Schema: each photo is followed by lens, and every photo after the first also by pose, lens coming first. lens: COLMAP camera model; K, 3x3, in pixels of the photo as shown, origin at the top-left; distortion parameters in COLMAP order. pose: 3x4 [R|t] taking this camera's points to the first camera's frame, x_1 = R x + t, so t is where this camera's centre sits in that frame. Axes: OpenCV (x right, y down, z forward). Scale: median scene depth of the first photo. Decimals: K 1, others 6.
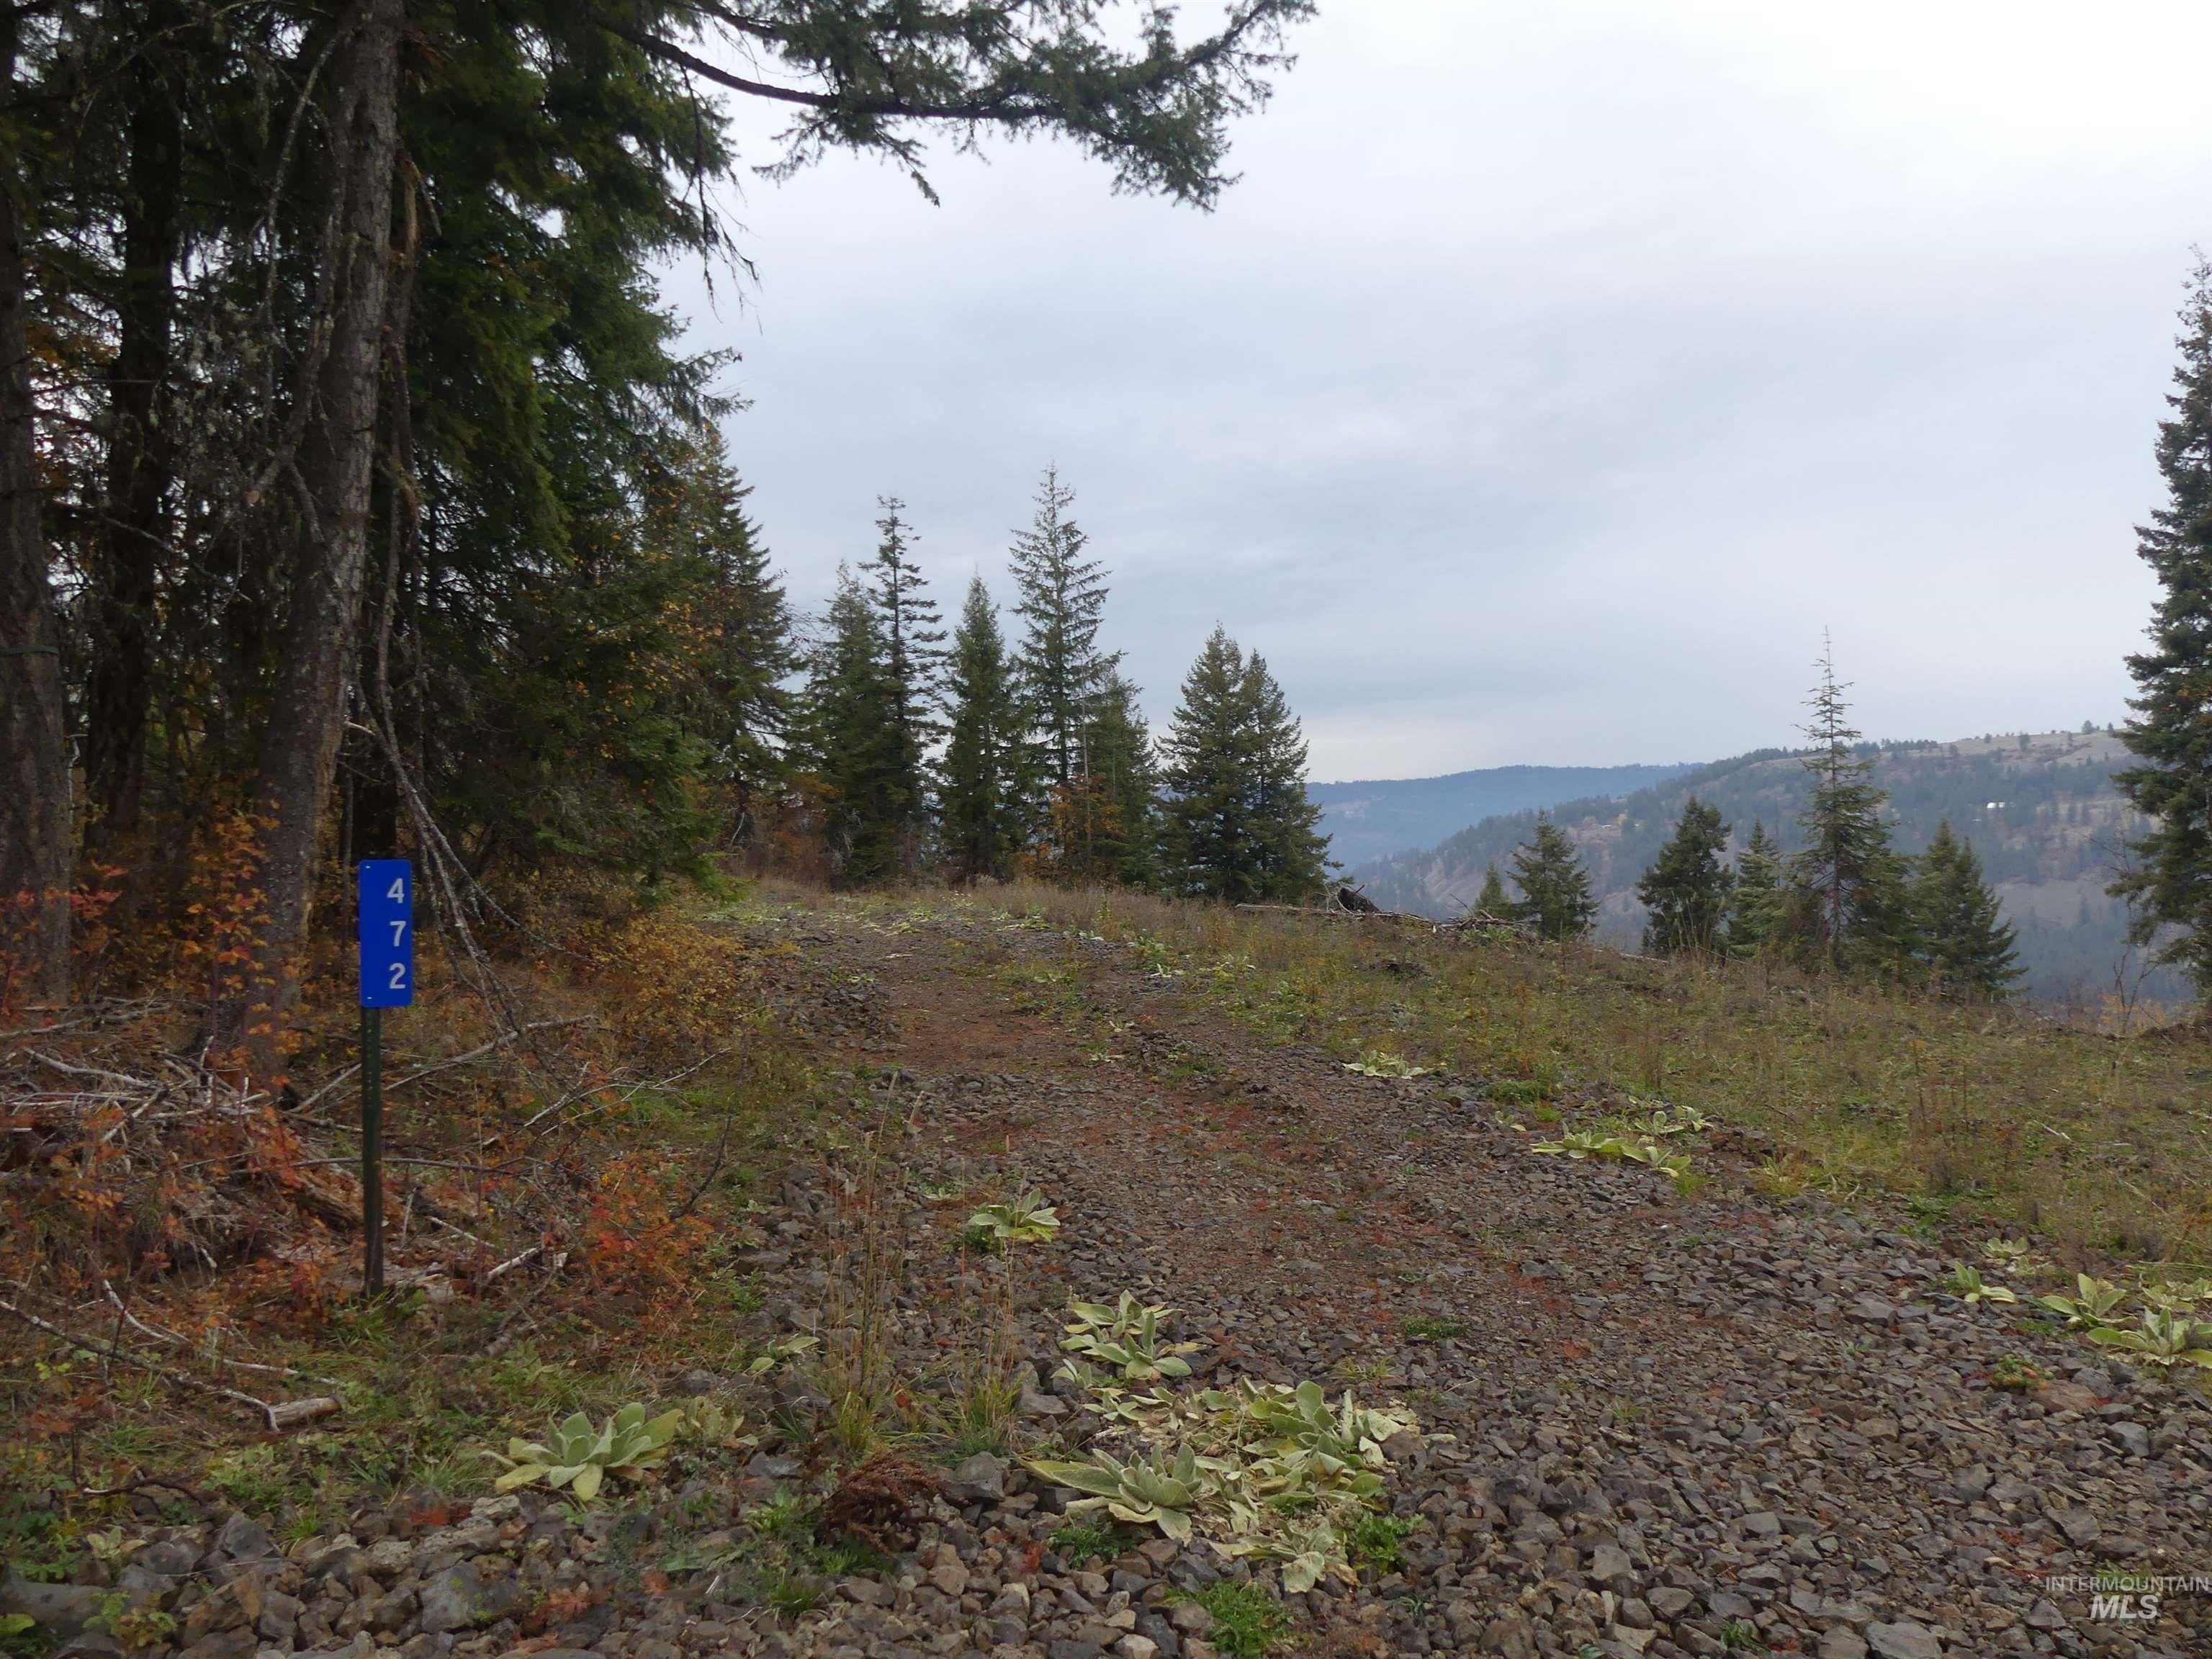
lens RADIAL K [[1681.9, 0, 1114.3], [0, 1681.9, 827.1], [0, 0, 1]] dist [-0.024101, 0.032923]
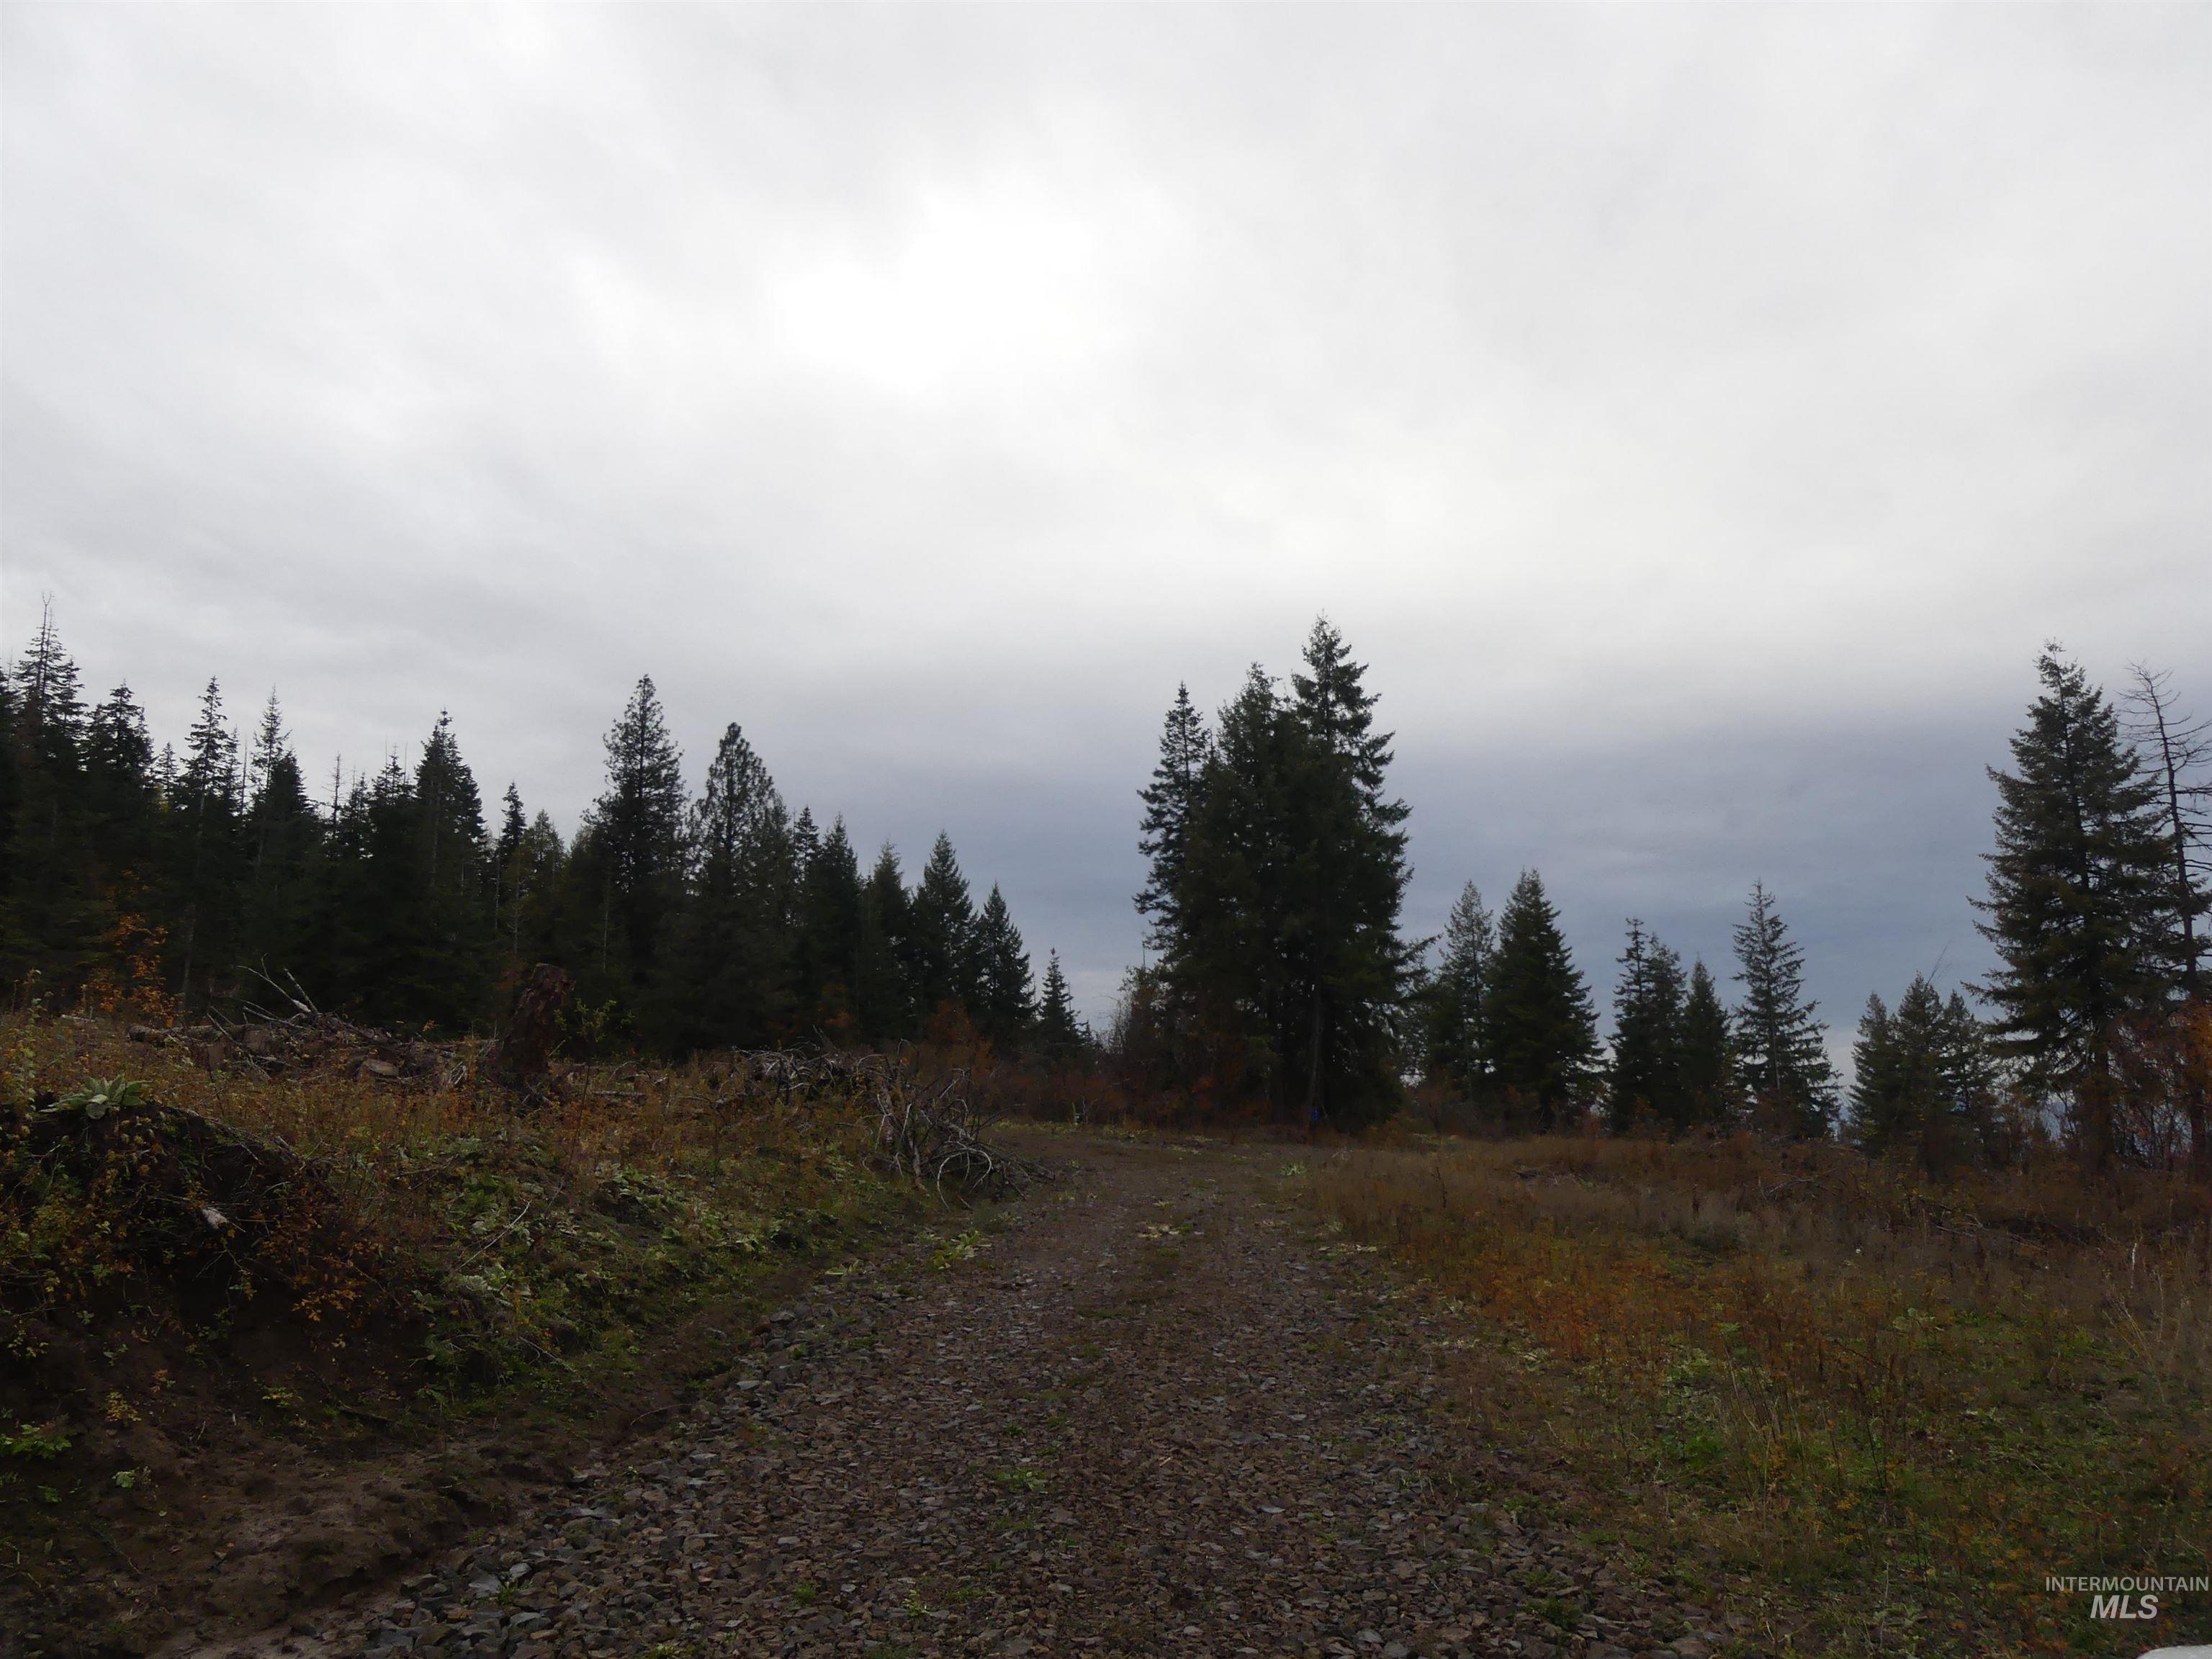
lens RADIAL K [[1681.9, 0, 1128.2], [0, 1681.9, 823.7], [0, 0, 1]] dist [-0.024101, 0.032923]
pose [[0.854469, -0.080228, -0.513270, 0.257652], [-0.015951, 0.983486, -0.180282, 0.018100], [0.519257, 0.162232, 0.839079, -0.584124]]
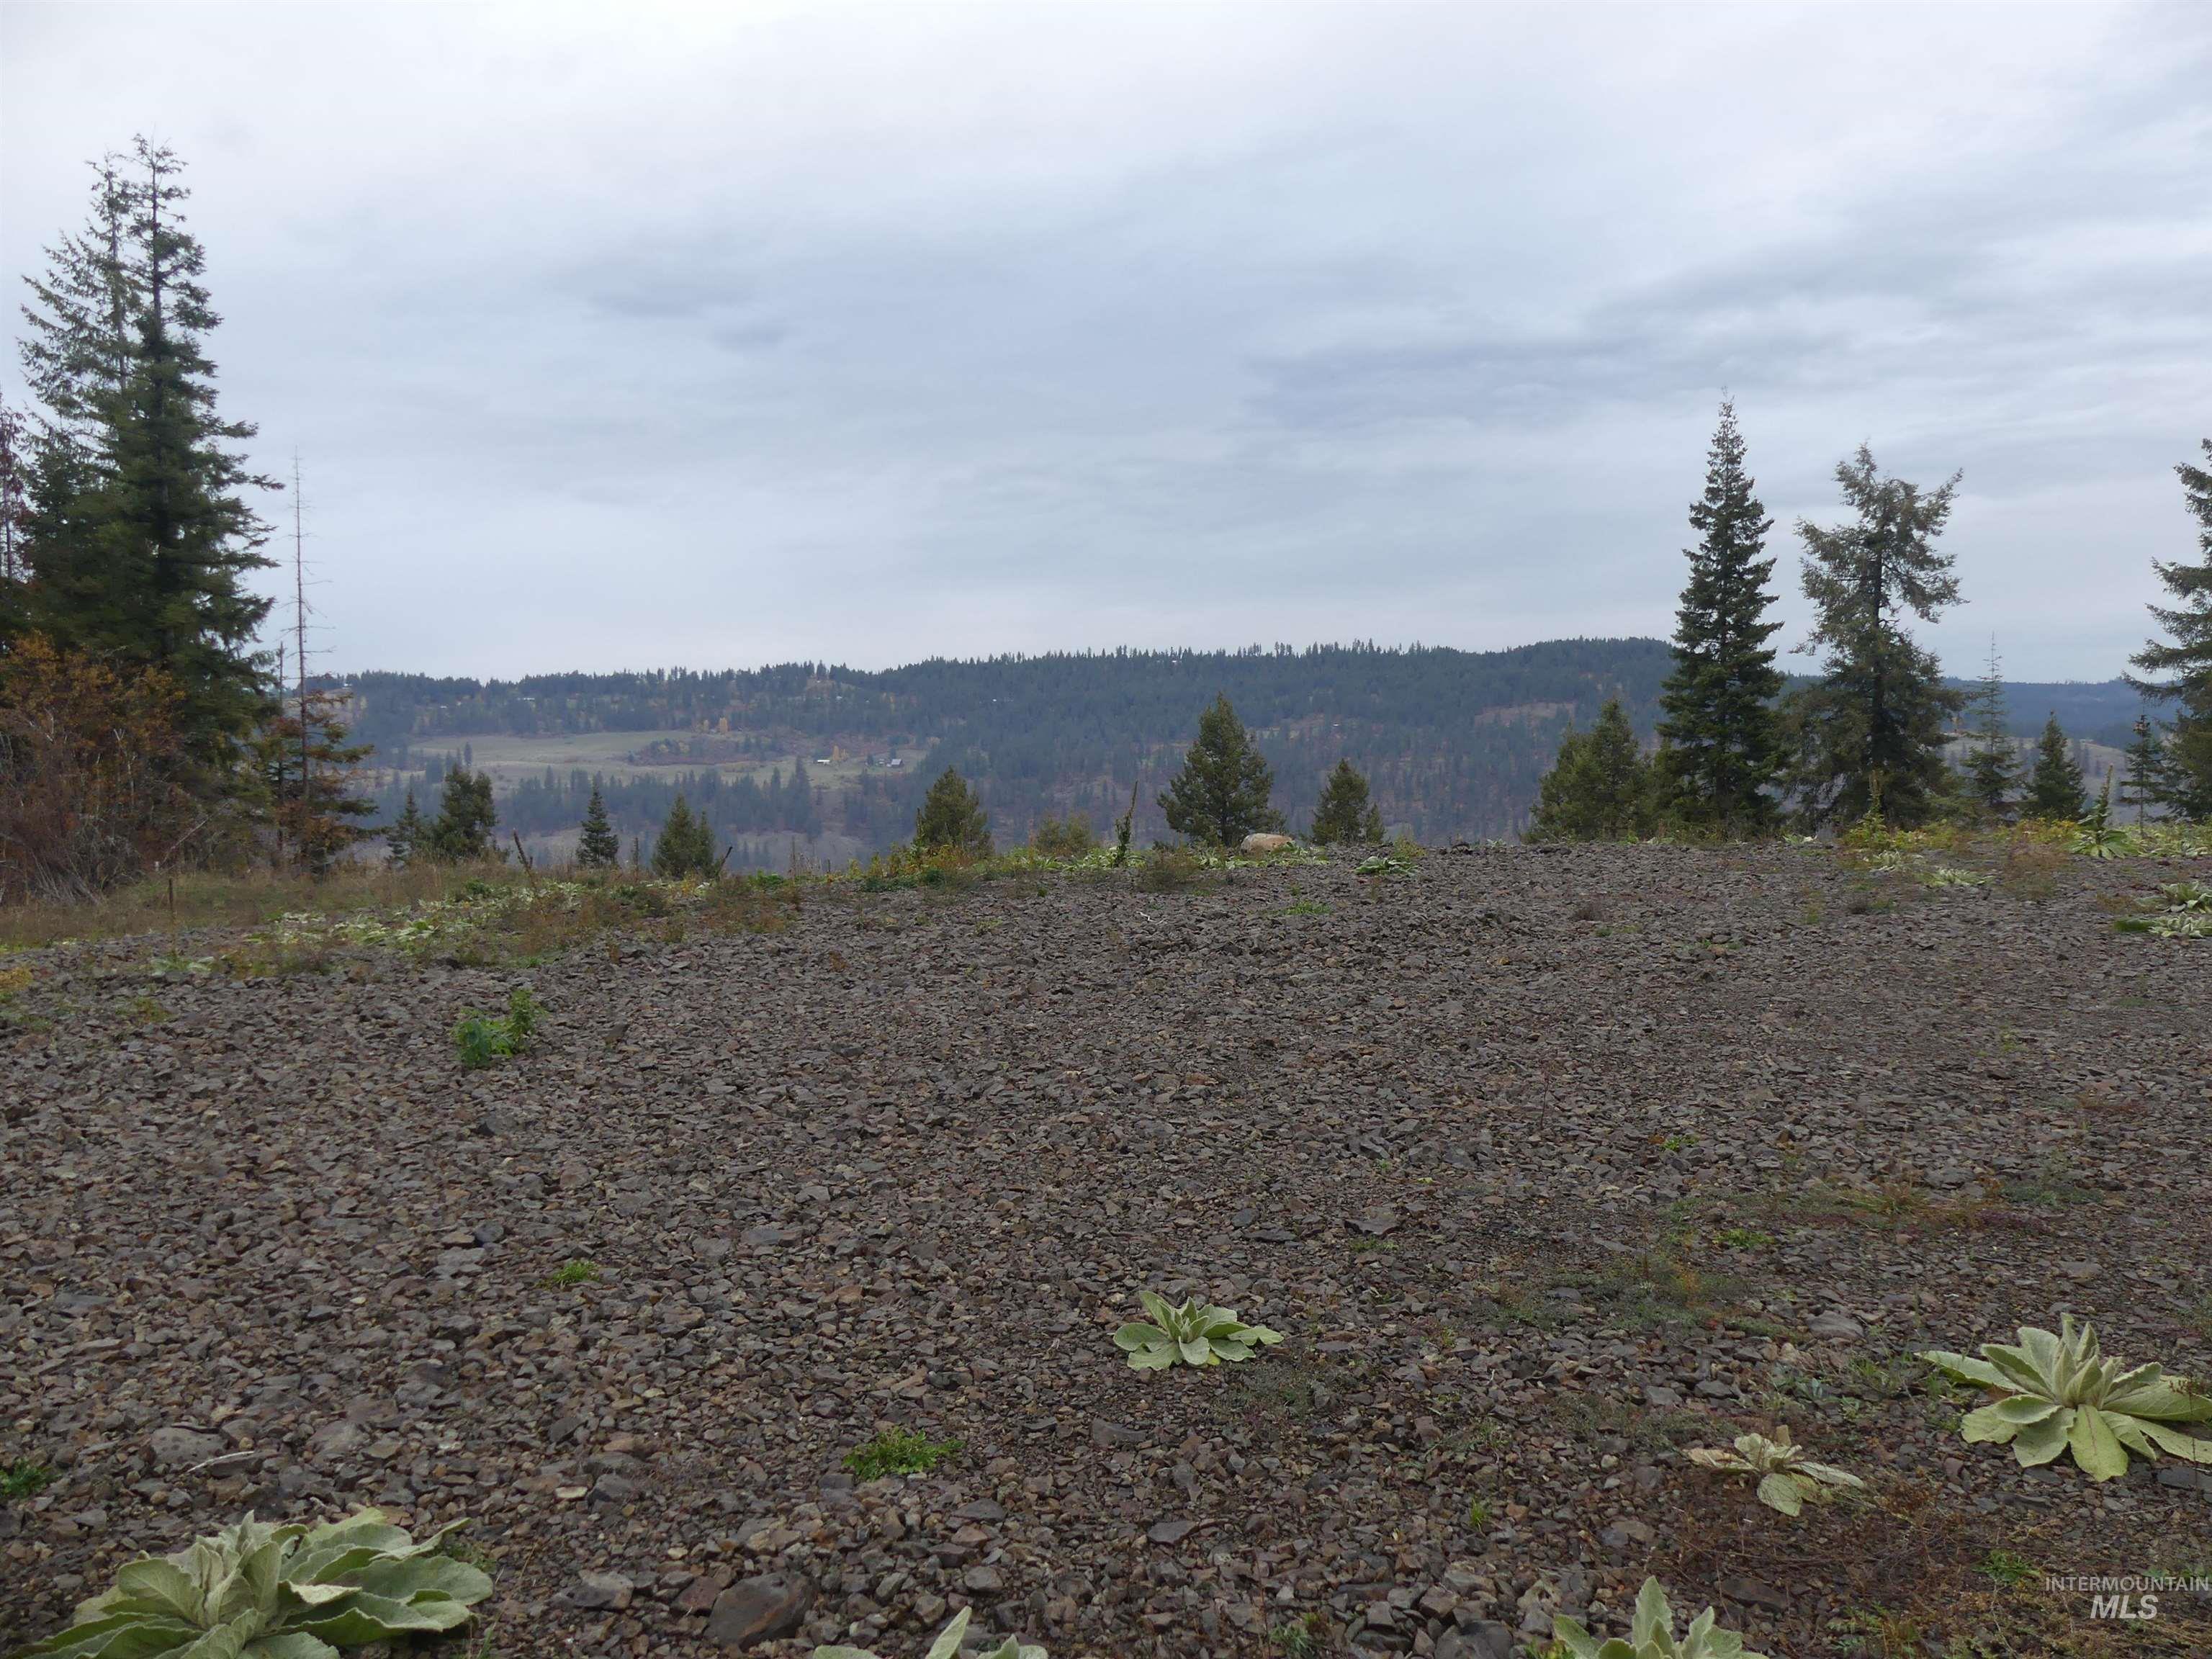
lens RADIAL K [[1681.9, 0, 1123.2], [0, 1681.9, 816.4], [0, 0, 1]] dist [-0.024101, 0.032923]
pose [[0.399958, 0.006796, 0.916508, -0.430962], [-0.007696, 0.999962, -0.004057, 0.014261], [-0.916501, -0.005431, 0.399995, 0.438269]]
